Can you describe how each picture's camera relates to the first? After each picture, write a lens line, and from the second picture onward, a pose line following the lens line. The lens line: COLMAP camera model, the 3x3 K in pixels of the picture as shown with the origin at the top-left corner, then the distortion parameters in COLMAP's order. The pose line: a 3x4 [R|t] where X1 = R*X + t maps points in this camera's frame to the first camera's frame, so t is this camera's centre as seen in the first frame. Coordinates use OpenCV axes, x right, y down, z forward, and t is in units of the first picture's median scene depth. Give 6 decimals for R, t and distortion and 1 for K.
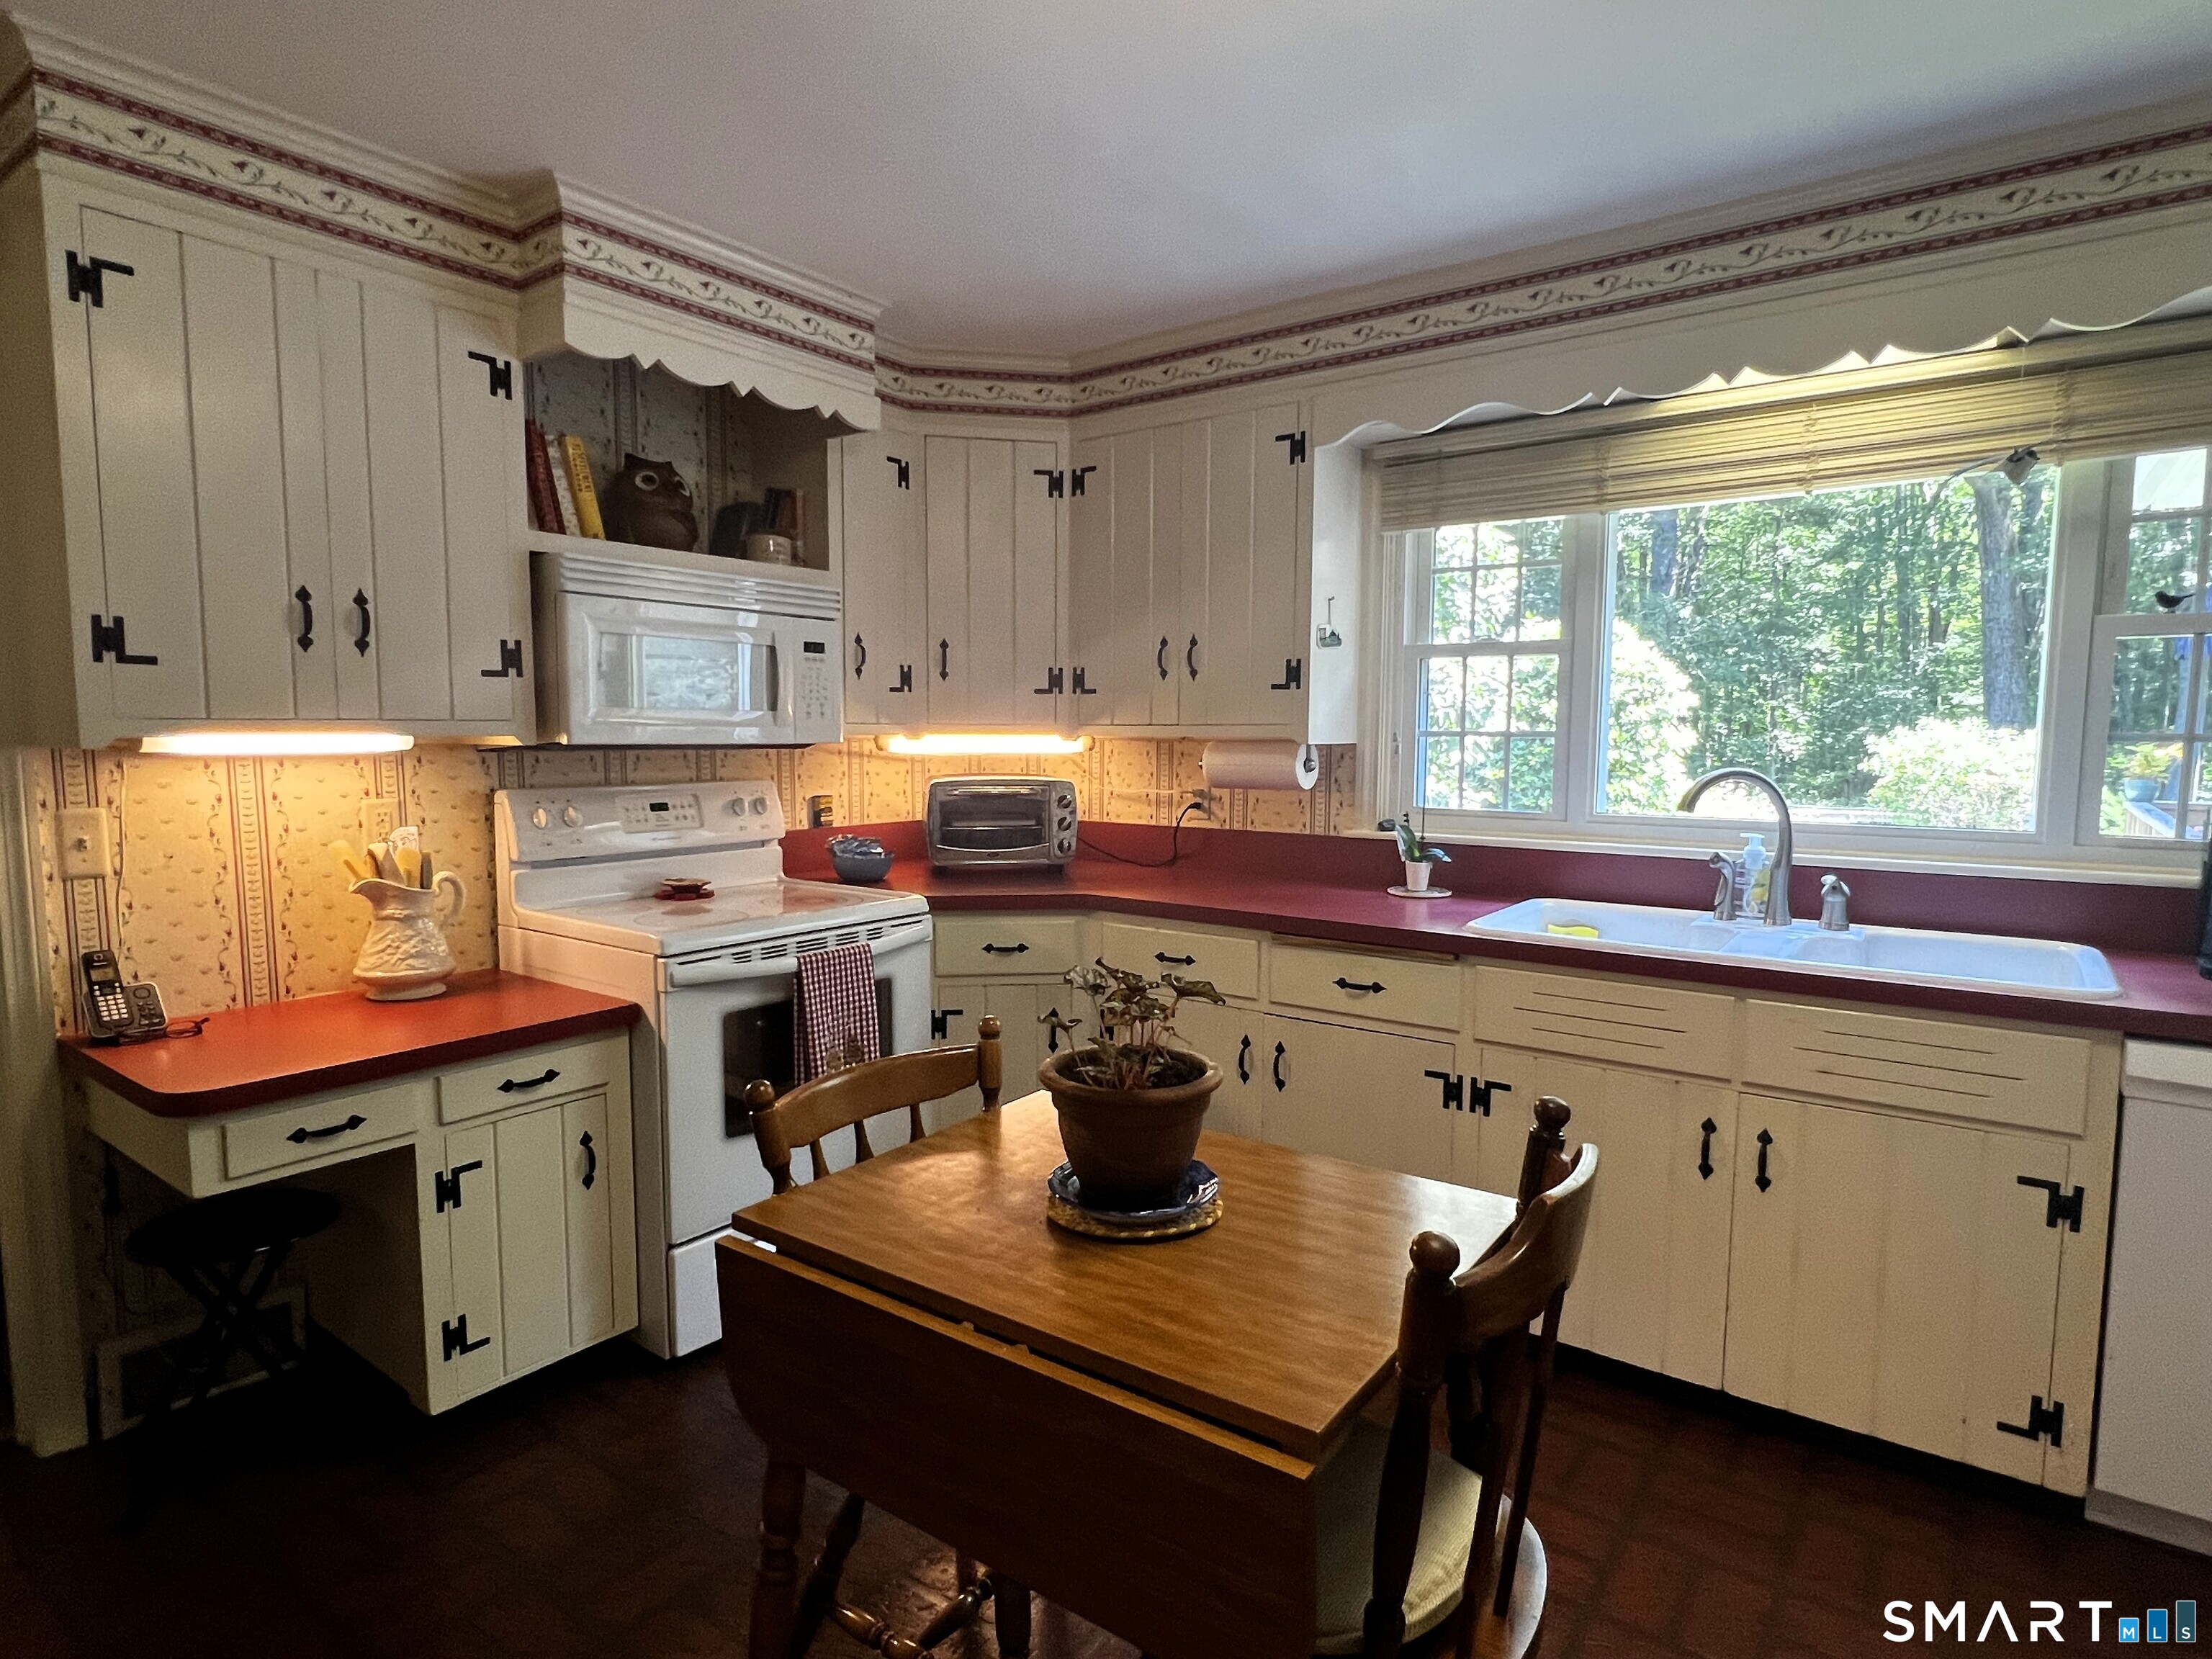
lens RADIAL K [[1190.4, 0, 1091.6], [0, 1190.4, 836.6], [0, 0, 1]] dist [-0.006819, 0.003367]
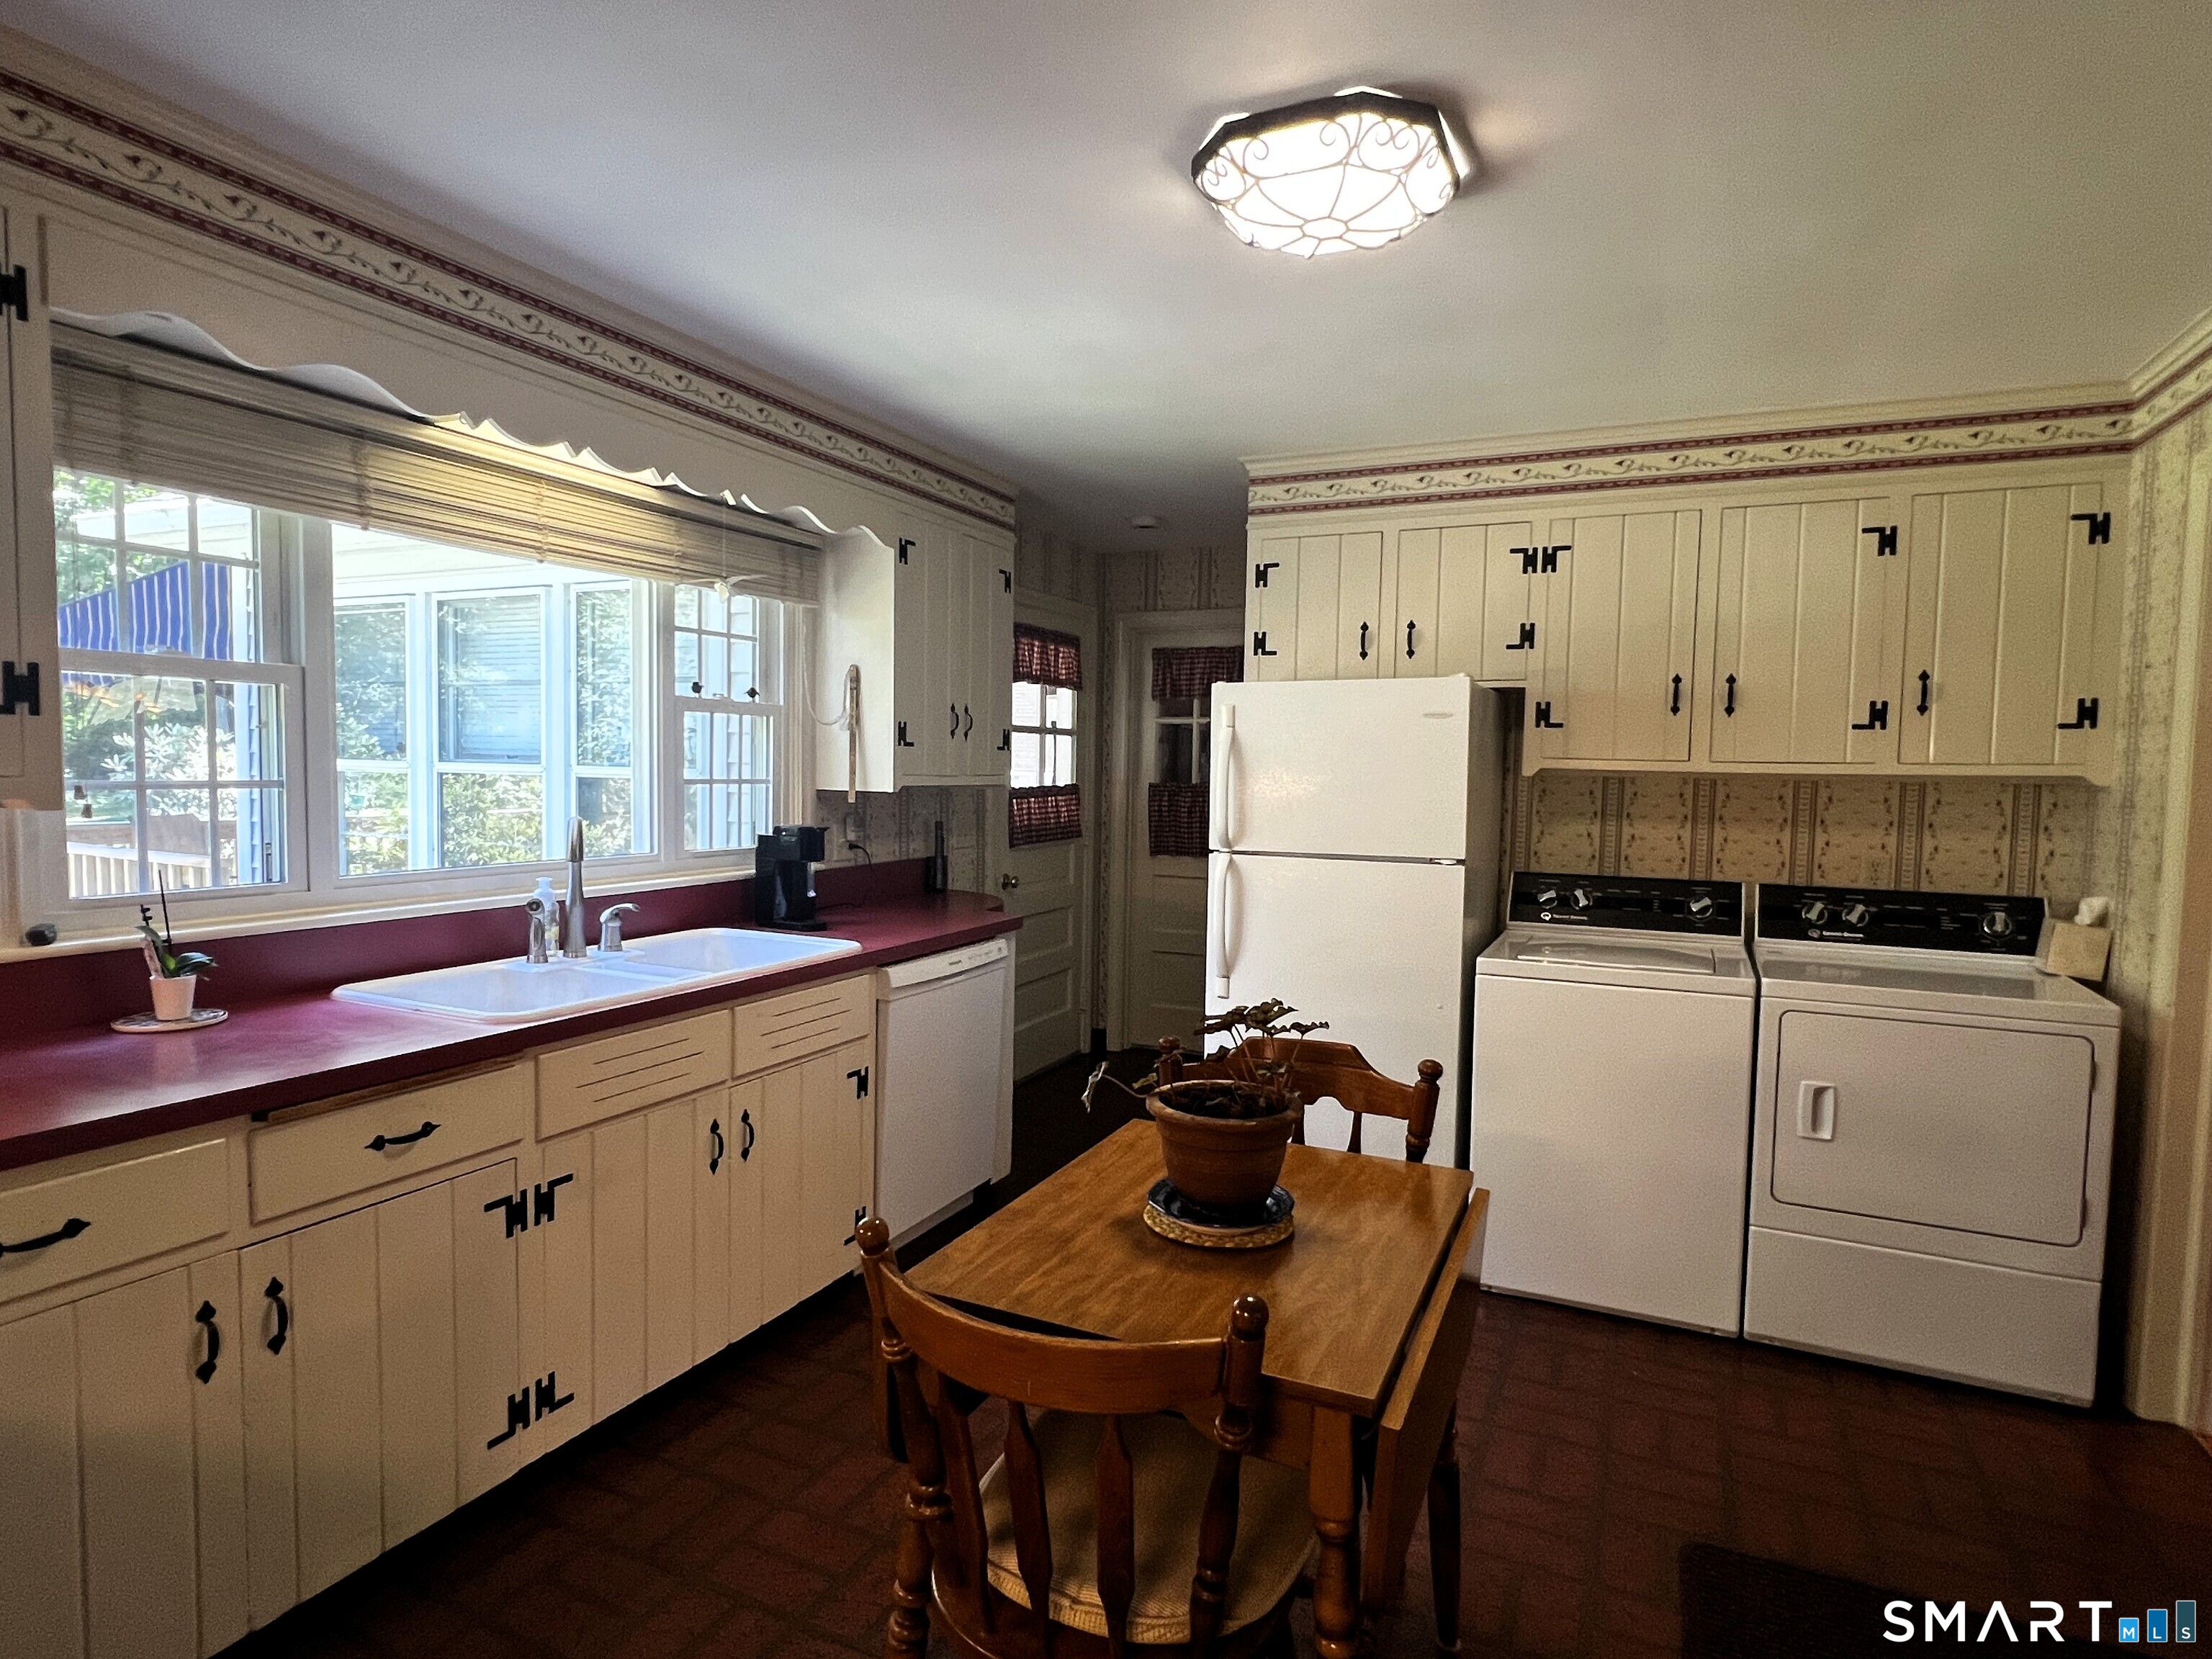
lens RADIAL K [[1190.4, 0, 1109.7], [0, 1190.4, 831.0], [0, 0, 1]] dist [-0.006819, 0.003367]
pose [[-0.201250, -0.062844, 0.977522, -0.589825], [0.067364, 0.994689, 0.077816, -0.093560], [-0.977221, 0.081510, -0.195948, 0.728823]]
